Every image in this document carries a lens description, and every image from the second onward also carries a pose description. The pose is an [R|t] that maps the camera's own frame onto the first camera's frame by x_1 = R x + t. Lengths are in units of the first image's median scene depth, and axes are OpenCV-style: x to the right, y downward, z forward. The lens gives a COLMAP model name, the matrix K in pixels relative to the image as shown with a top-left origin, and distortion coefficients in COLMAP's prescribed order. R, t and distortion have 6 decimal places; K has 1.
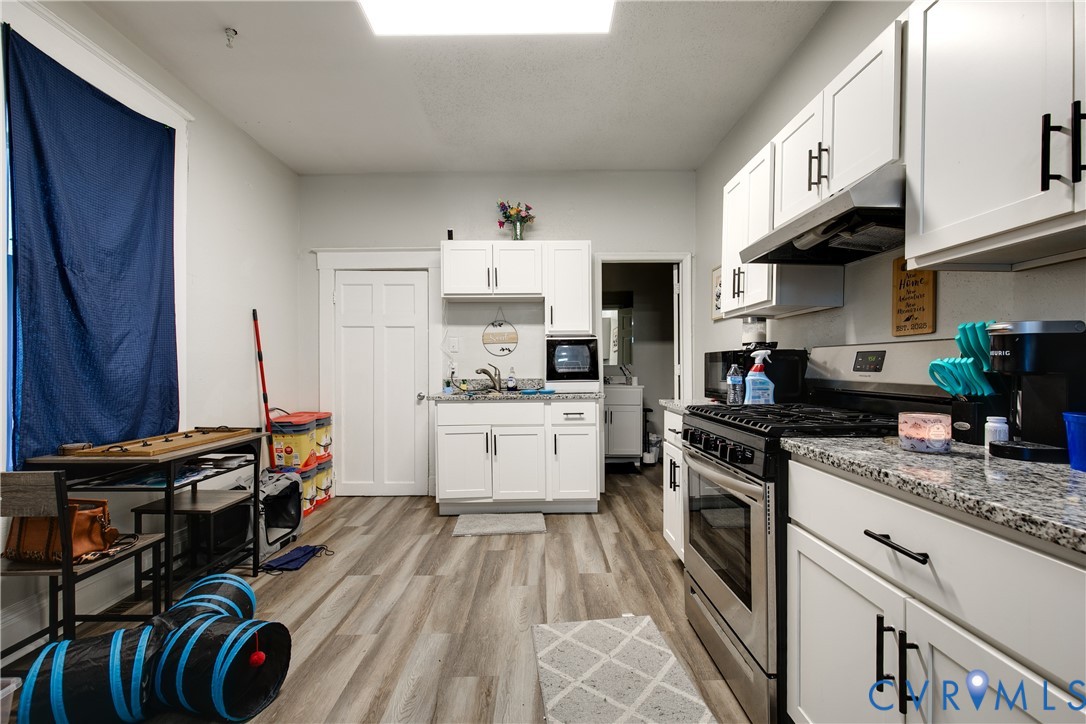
lens RADIAL K [[499.9, 0, 554.3], [0, 499.9, 367.7], [0, 0, 1]] dist [0.024643, 0.000075]
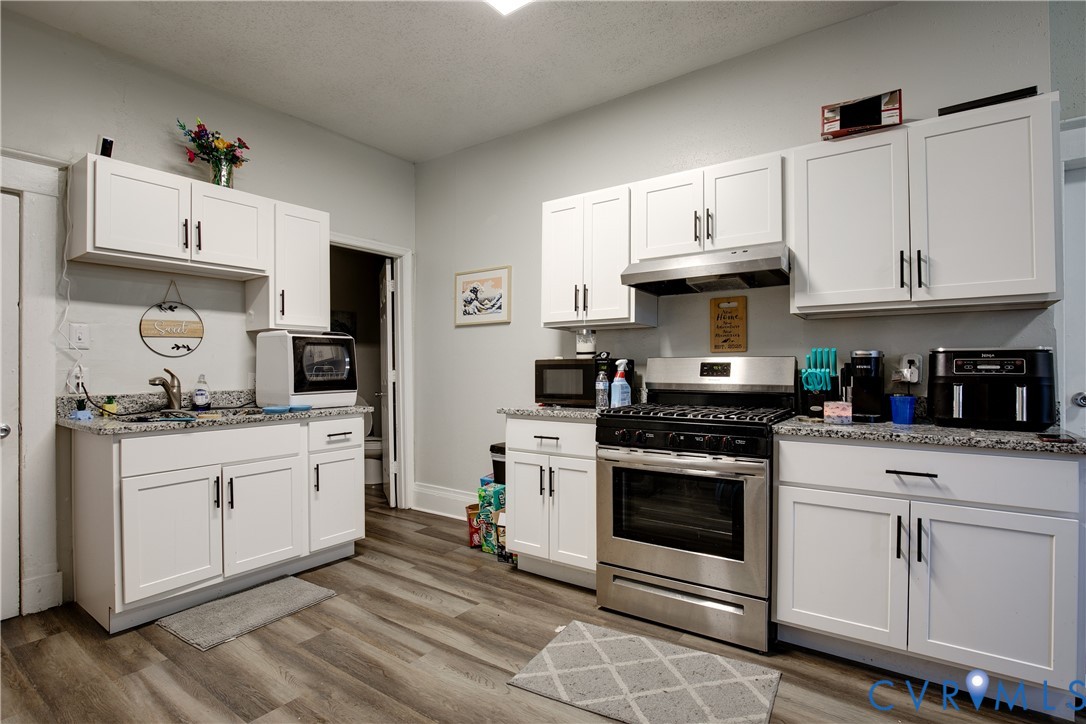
lens RADIAL K [[530.8, 0, 553.2], [0, 530.8, 365.2], [0, 0, 1]] dist [-0.024381, 0.000884]
pose [[0.585982, 0.006262, 0.810300, -0.453775], [0.002709, 0.999949, -0.009687, -0.006289], [-0.810319, 0.007872, 0.585936, 0.265684]]
